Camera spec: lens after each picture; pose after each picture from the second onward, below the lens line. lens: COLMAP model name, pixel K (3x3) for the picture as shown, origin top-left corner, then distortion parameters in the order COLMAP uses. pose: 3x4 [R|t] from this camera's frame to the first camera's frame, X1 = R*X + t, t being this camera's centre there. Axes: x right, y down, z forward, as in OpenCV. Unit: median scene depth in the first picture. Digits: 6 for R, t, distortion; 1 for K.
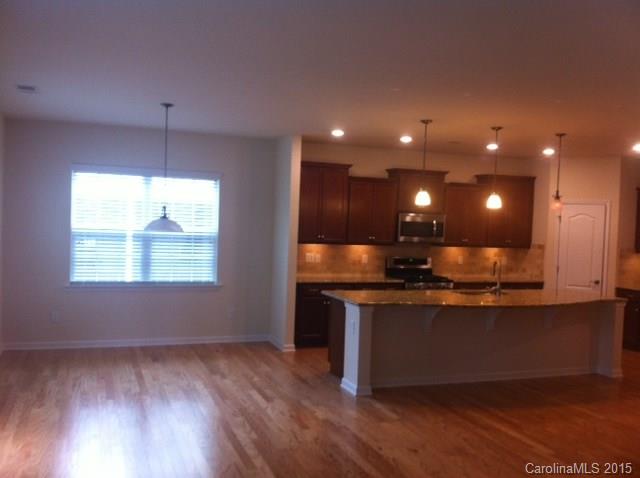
lens RADIAL K [[618.9, 0, 323.8], [0, 618.9, 243.4], [0, 0, 1]] dist [0.033418, 0.000000]
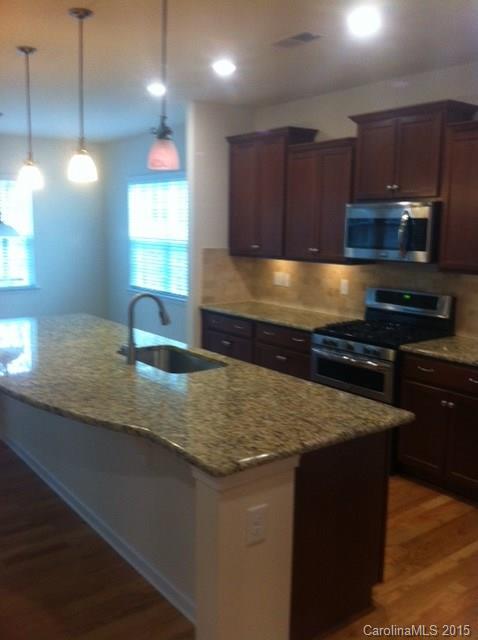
lens RADIAL K [[618.9, 0, 239.9], [0, 618.9, 321.6], [0, 0, 1]] dist [0.033418, 0.000000]
pose [[0.270063, 0.118890, -0.955474, 0.595614], [-0.034525, 0.992905, 0.113789, -0.005575], [0.962224, 0.002258, 0.272251, 0.741828]]
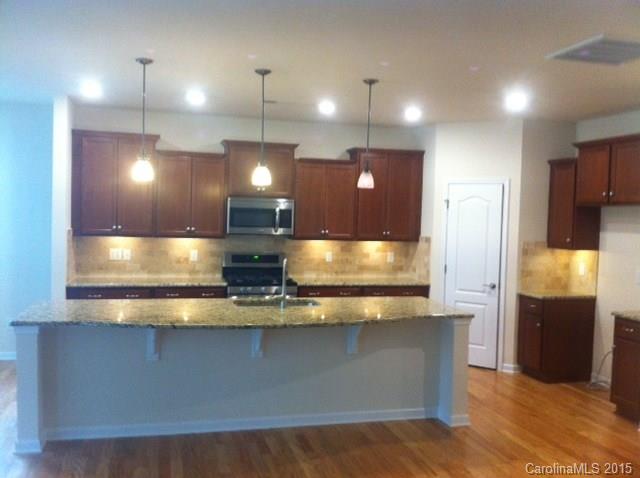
lens RADIAL K [[618.9, 0, 315.1], [0, 618.9, 235.6], [0, 0, 1]] dist [0.033418, 0.000000]
pose [[0.994624, -0.002950, -0.103506, 0.301458], [0.002521, 0.999988, -0.004274, 0.003191], [0.103517, 0.003990, 0.994620, 0.222630]]
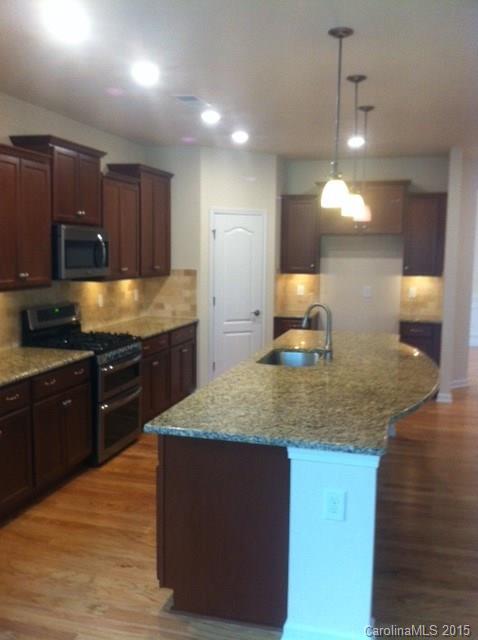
lens RADIAL K [[618.9, 0, 235.4], [0, 618.9, 321.2], [0, 0, 1]] dist [0.033418, 0.000000]
pose [[0.594446, -0.120177, 0.795105, -0.208674], [0.034978, 0.991698, 0.123741, -0.026745], [-0.803375, -0.045746, 0.593714, 0.548230]]
